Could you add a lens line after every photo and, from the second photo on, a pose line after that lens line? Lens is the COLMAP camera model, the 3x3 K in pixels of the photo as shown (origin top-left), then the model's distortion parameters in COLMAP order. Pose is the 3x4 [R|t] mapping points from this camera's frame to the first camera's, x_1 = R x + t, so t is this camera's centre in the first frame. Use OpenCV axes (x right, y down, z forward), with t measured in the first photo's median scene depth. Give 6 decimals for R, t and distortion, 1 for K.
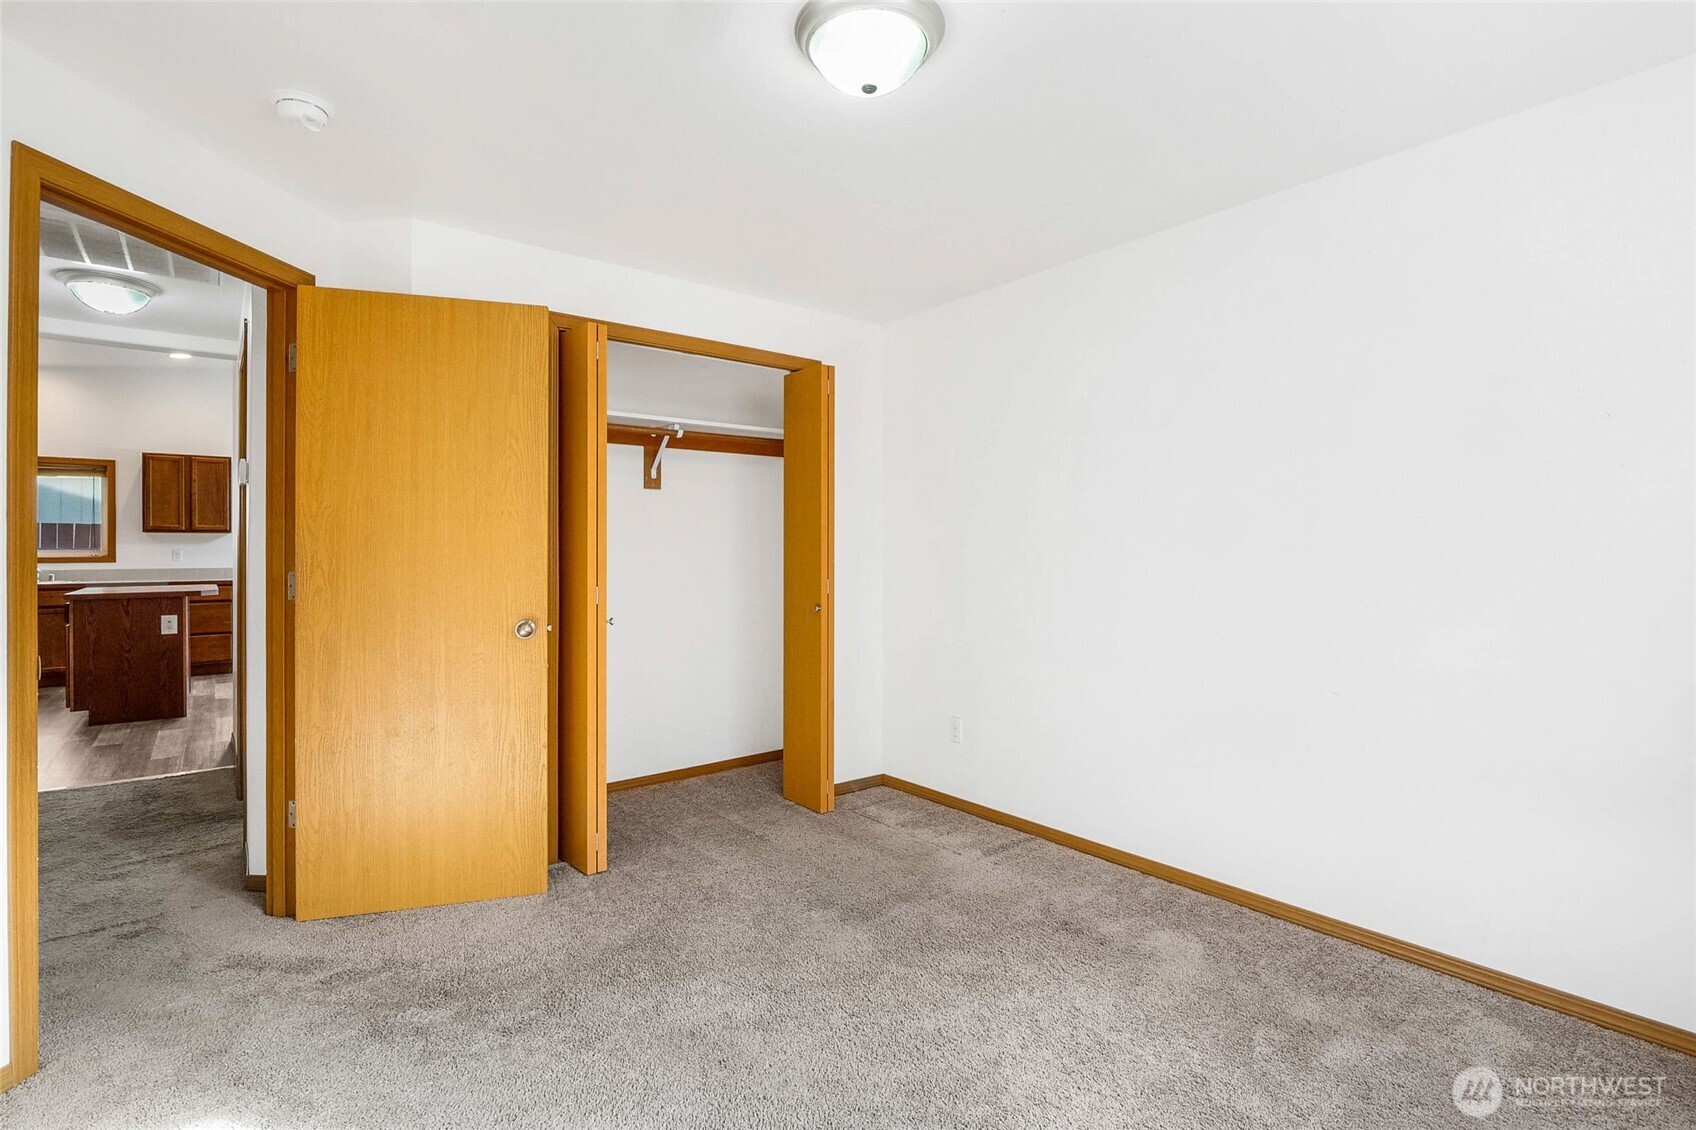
lens RADIAL K [[795.2, 0, 841.9], [0, 795.2, 554.4], [0, 0, 1]] dist [-0.019566, -0.000400]
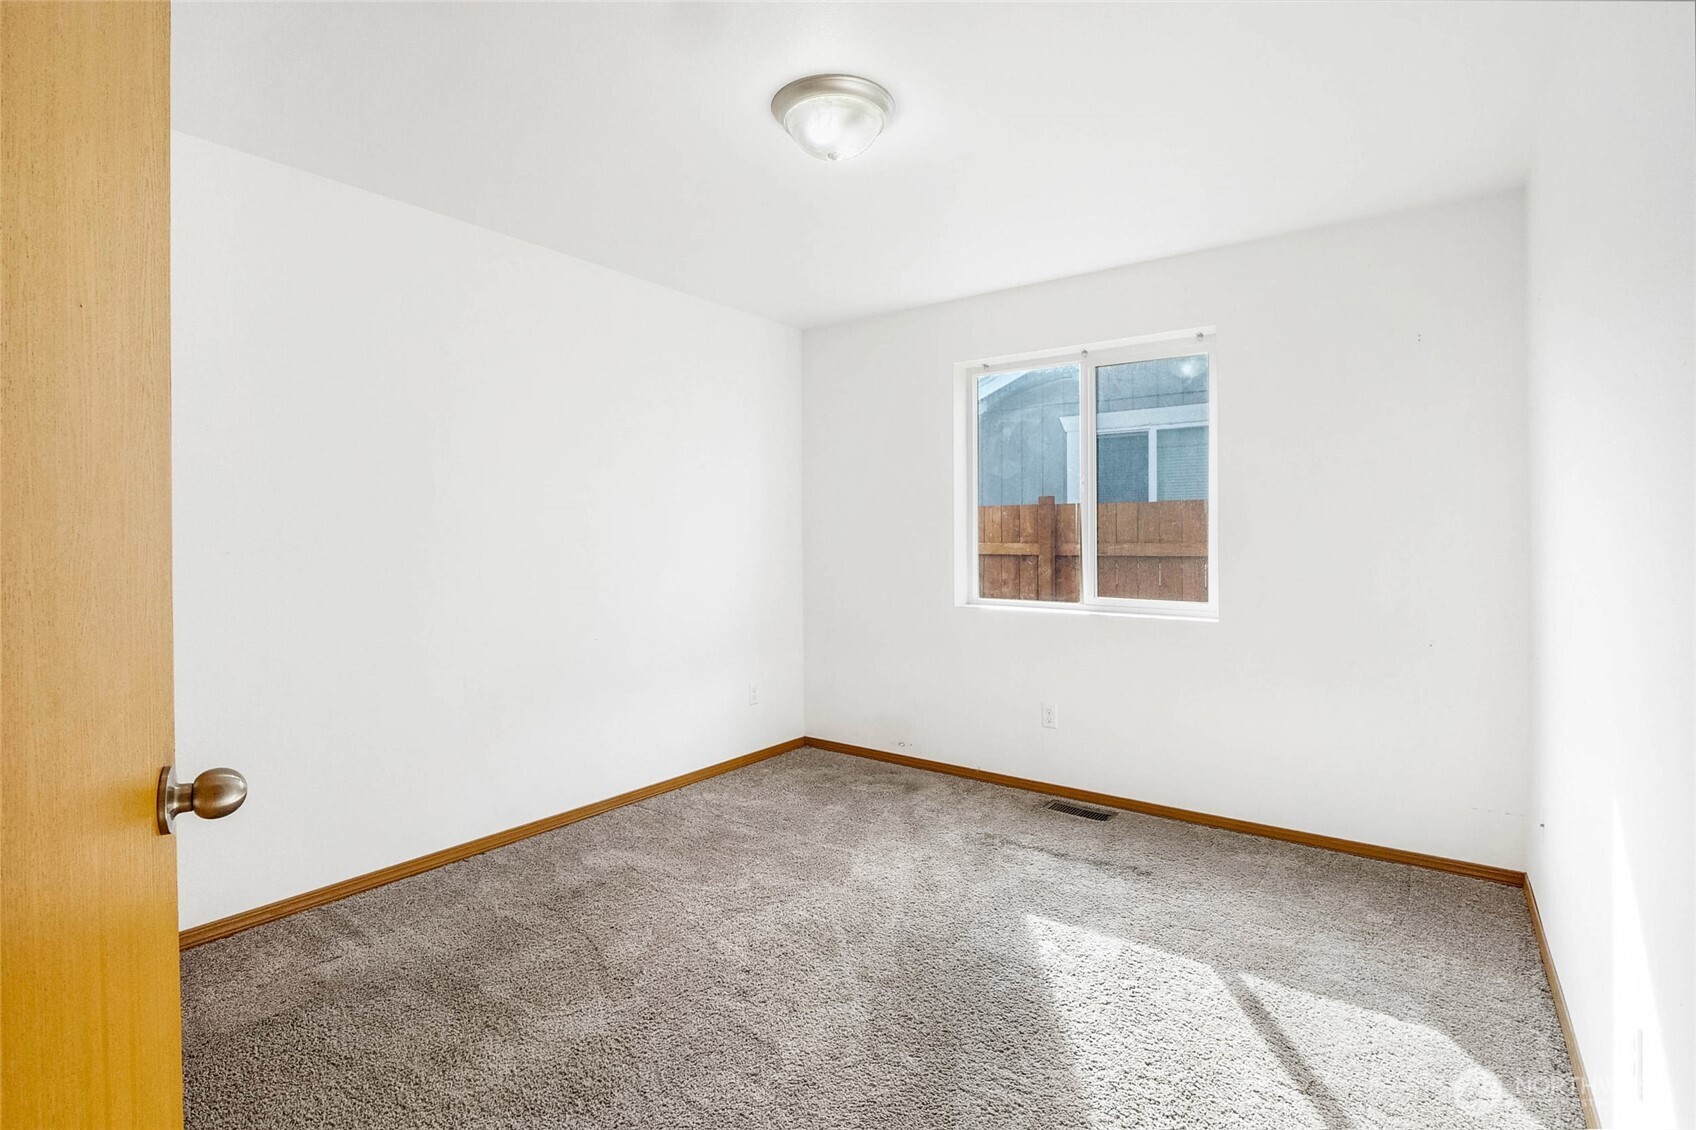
lens RADIAL K [[795.2, 0, 841.9], [0, 795.2, 554.4], [0, 0, 1]] dist [-0.019566, -0.000400]
pose [[-0.284645, -0.001882, 0.958631, -0.832175], [0.006457, 0.999972, 0.003881, 0.032814], [-0.958611, 0.007295, -0.284625, 1.007207]]
